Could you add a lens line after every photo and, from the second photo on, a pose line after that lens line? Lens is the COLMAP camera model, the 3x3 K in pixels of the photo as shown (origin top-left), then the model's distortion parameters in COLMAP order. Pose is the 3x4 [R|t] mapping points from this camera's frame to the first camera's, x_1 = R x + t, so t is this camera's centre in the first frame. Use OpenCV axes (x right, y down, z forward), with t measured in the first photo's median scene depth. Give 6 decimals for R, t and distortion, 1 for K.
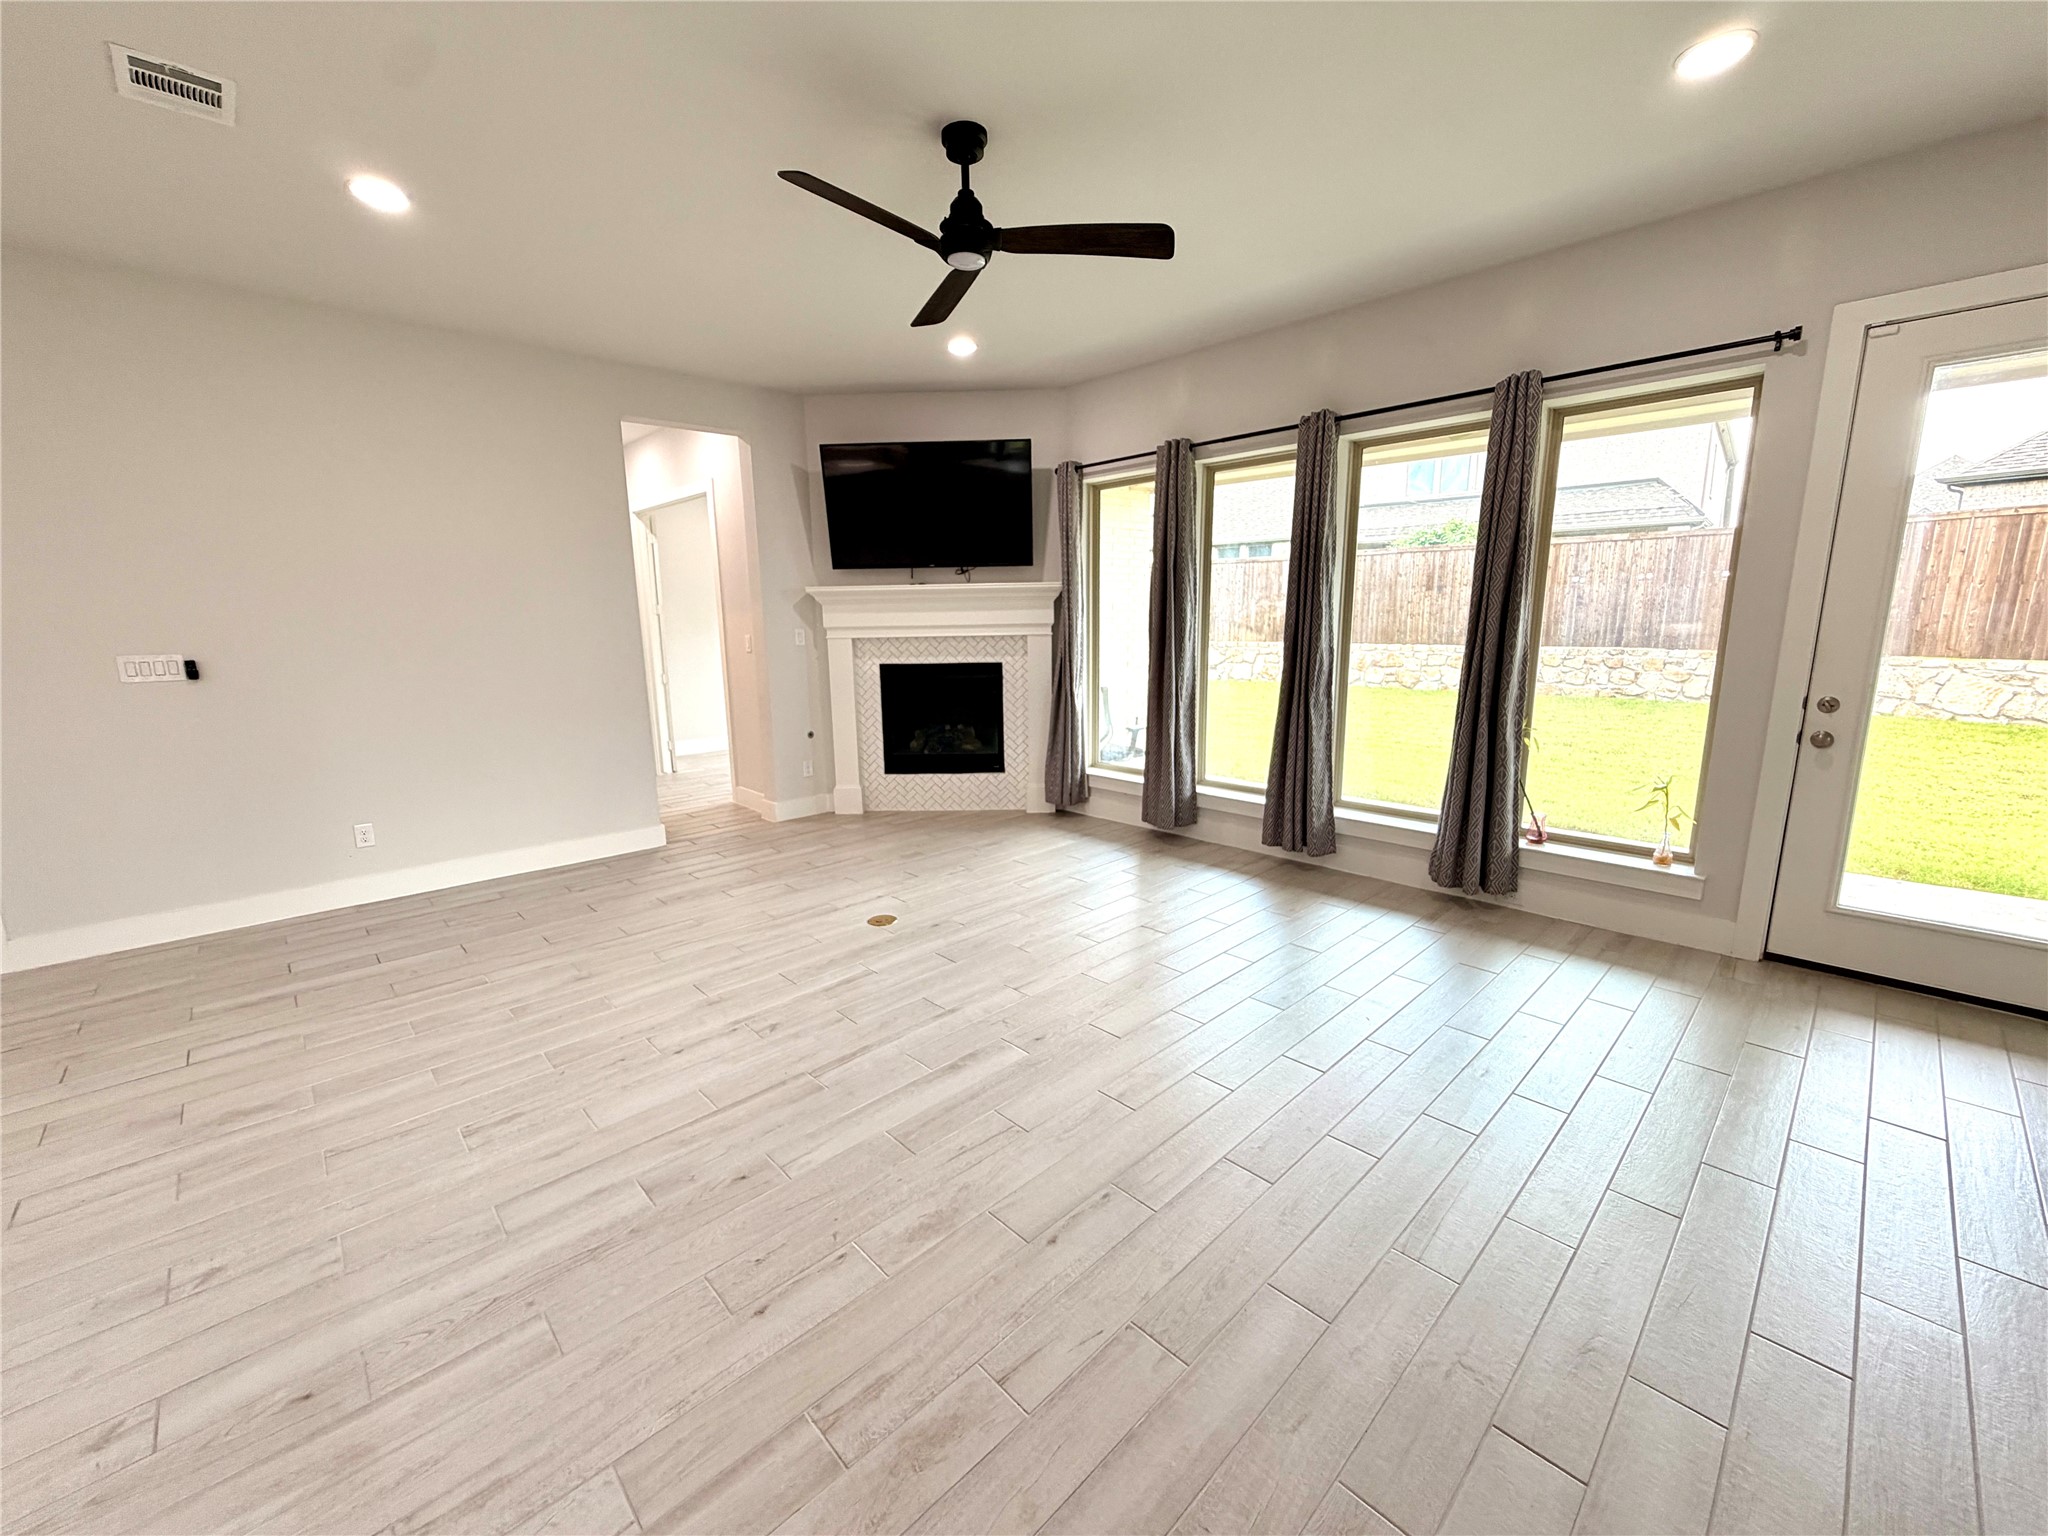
lens RADIAL K [[815.7, 0, 1018.8], [0, 815.7, 768.7], [0, 0, 1]] dist [-0.000223, 0.000131]
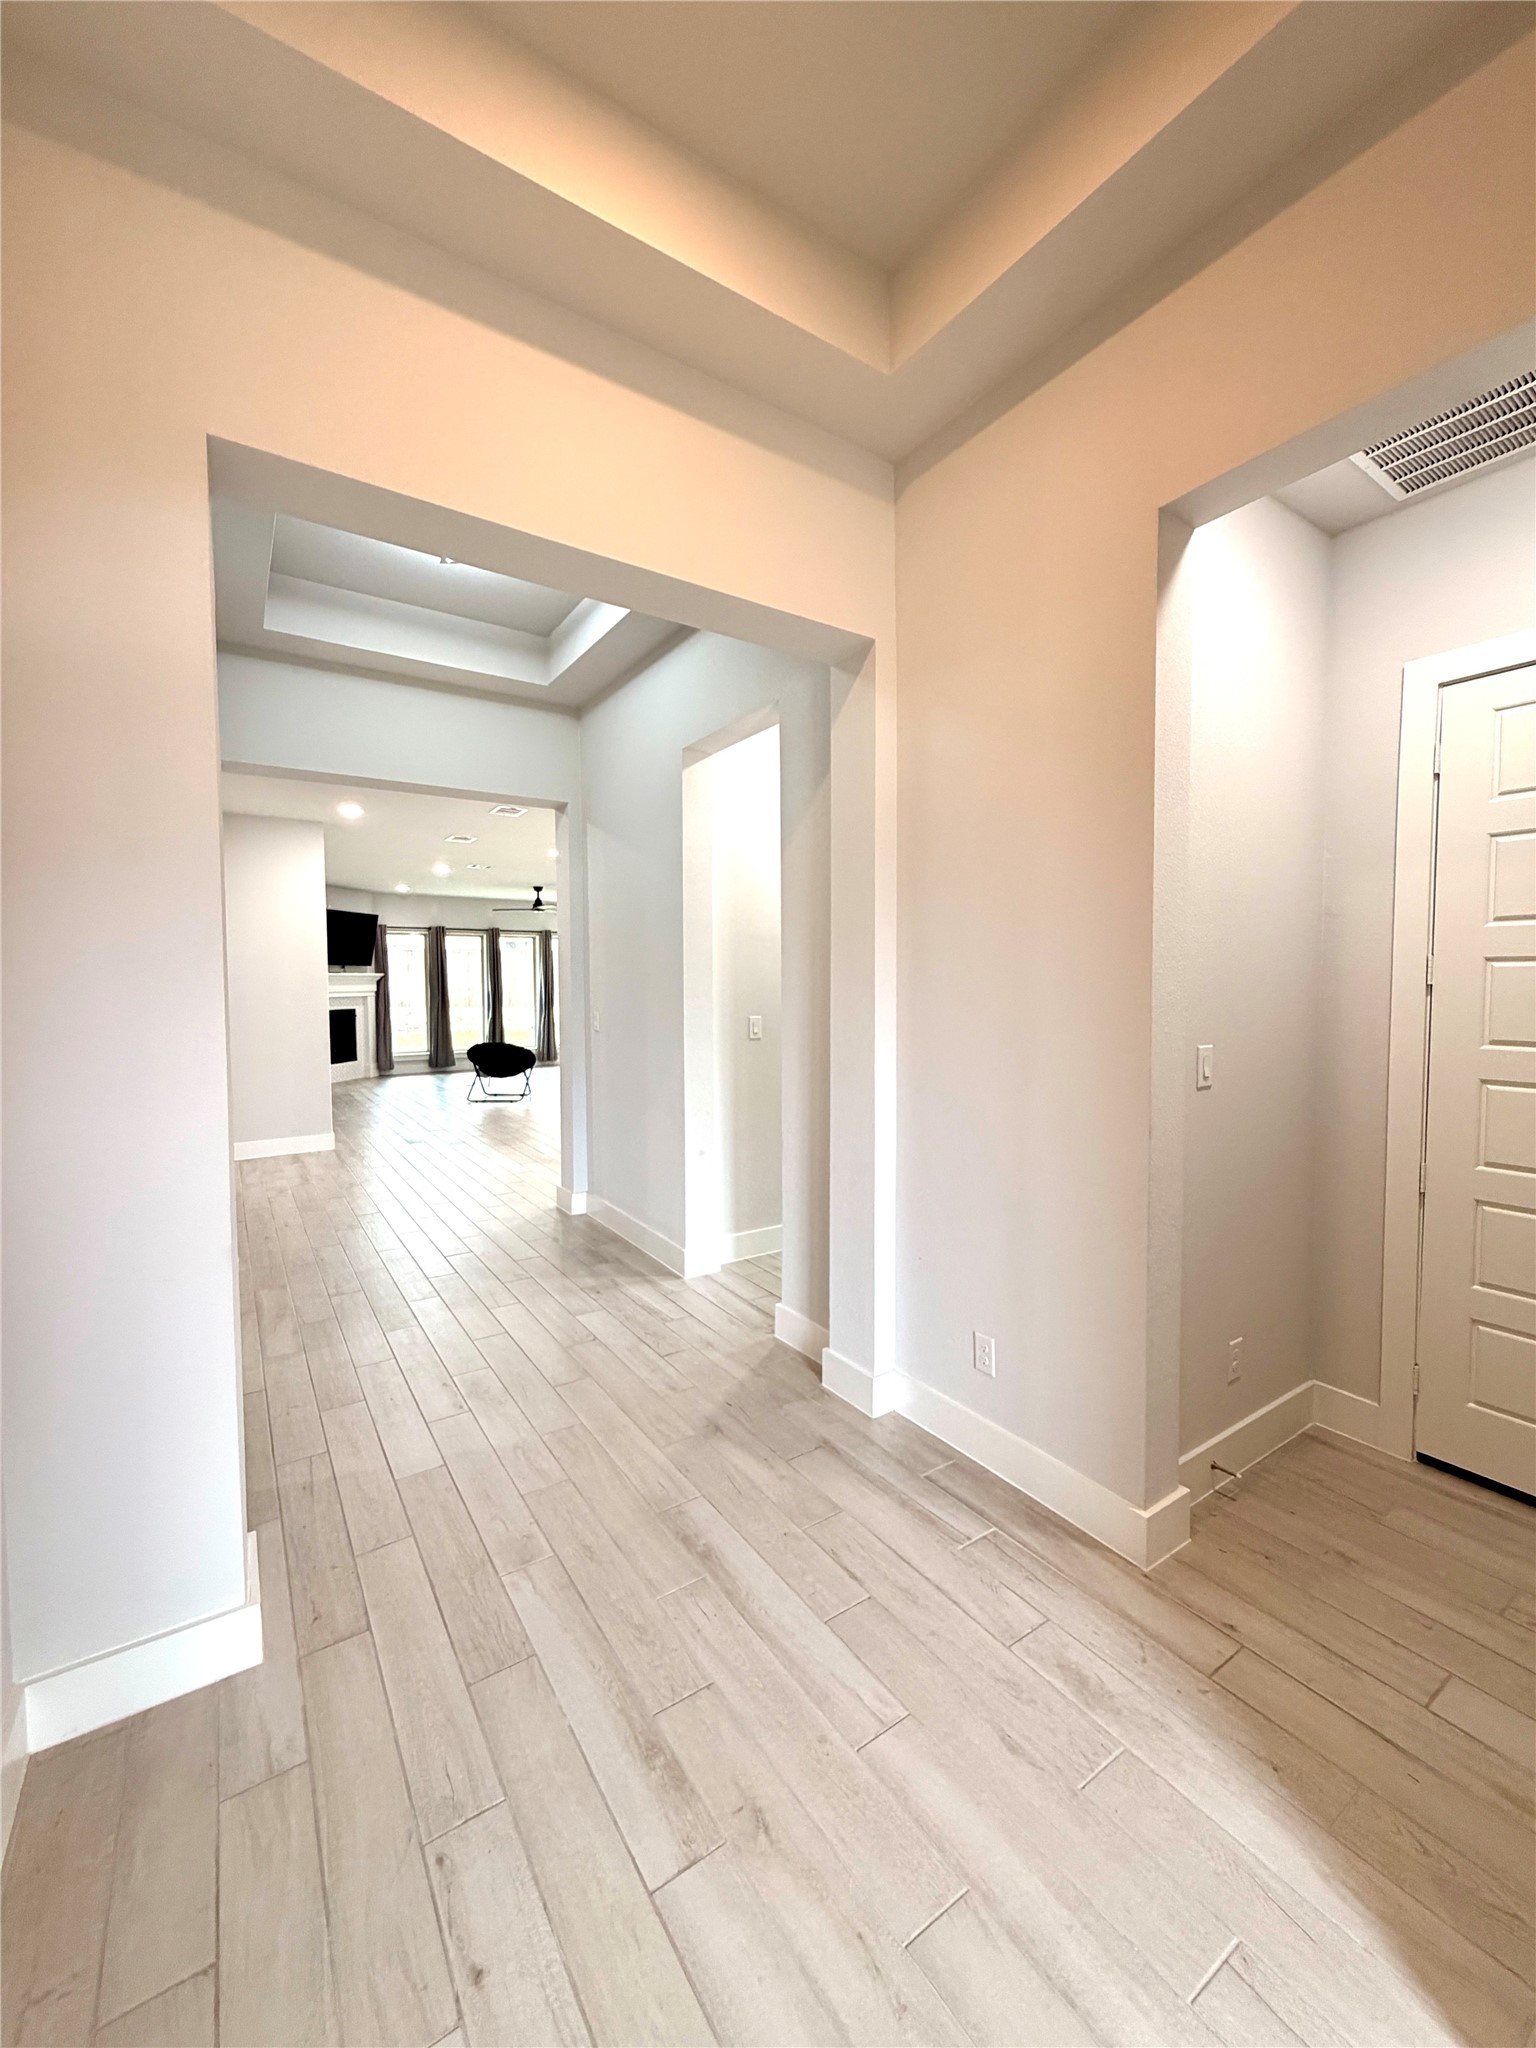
lens RADIAL K [[815.7, 0, 768.0], [0, 815.7, 1024.0], [0, 0, 1]] dist [-0.000223, 0.000131]
pose [[0.146506, -0.030742, 0.988732, -2.118954], [0.186066, 0.982533, 0.002979, 0.111585], [-0.971553, 0.183533, 0.149667, -0.389670]]
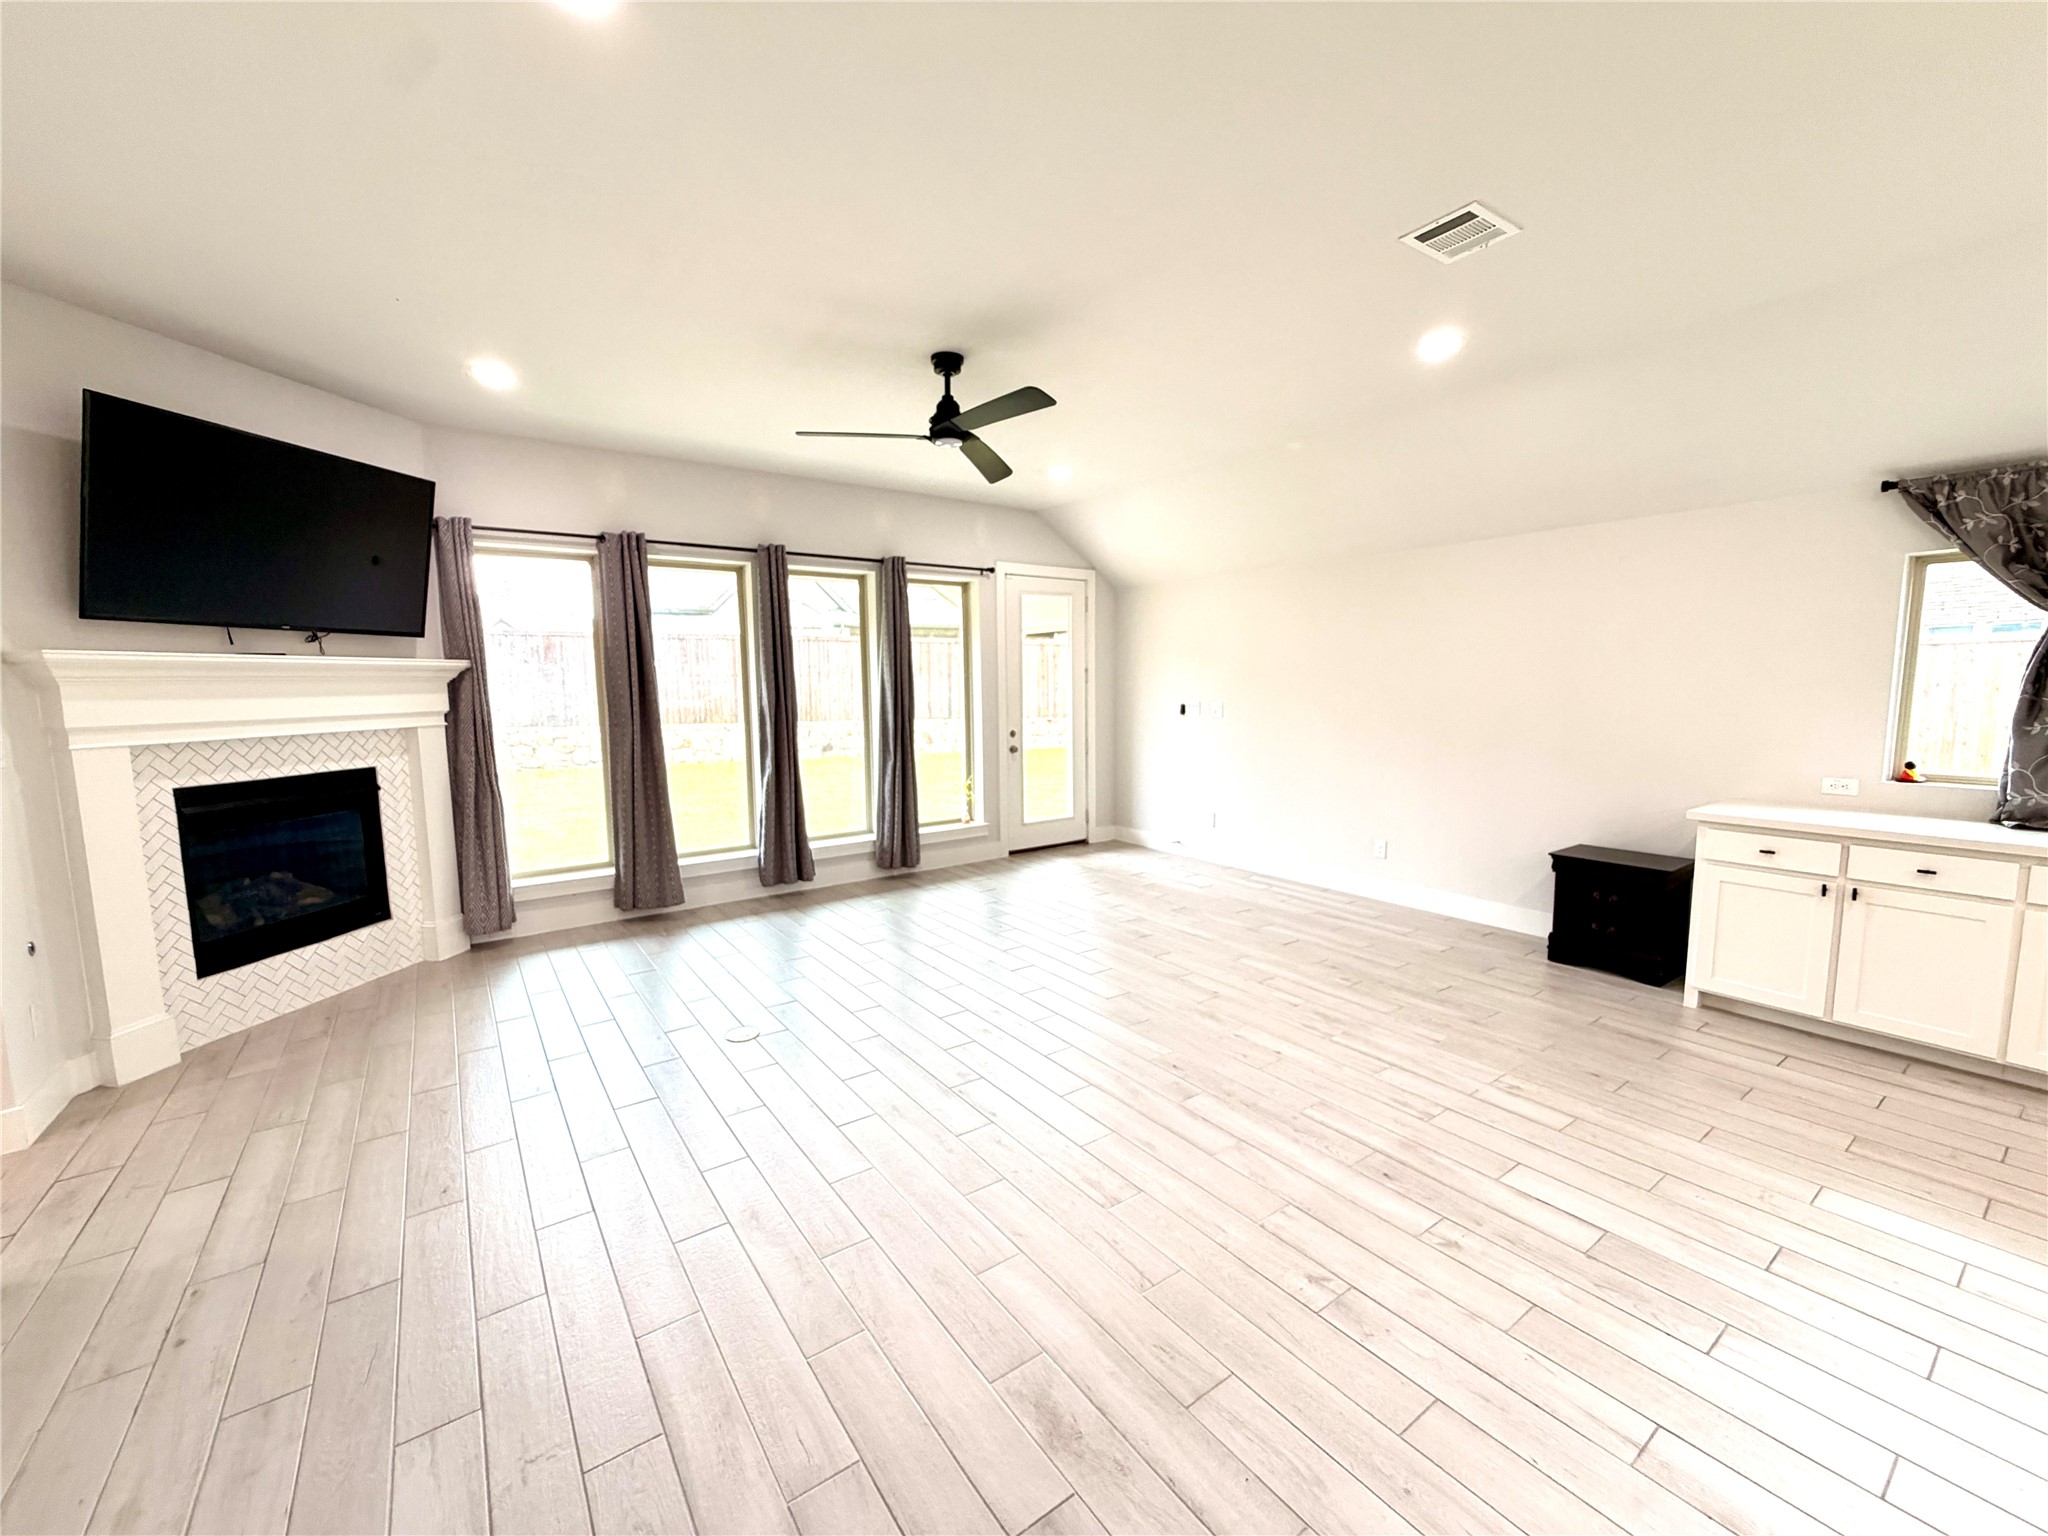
lens RADIAL K [[815.7, 0, 1018.8], [0, 815.7, 768.7], [0, 0, 1]] dist [-0.000223, 0.000131]
pose [[0.144480, -0.091666, 0.985253, -0.690226], [0.194440, 0.978917, 0.062564, -0.068117], [-0.970216, 0.182533, 0.159258, 0.362174]]
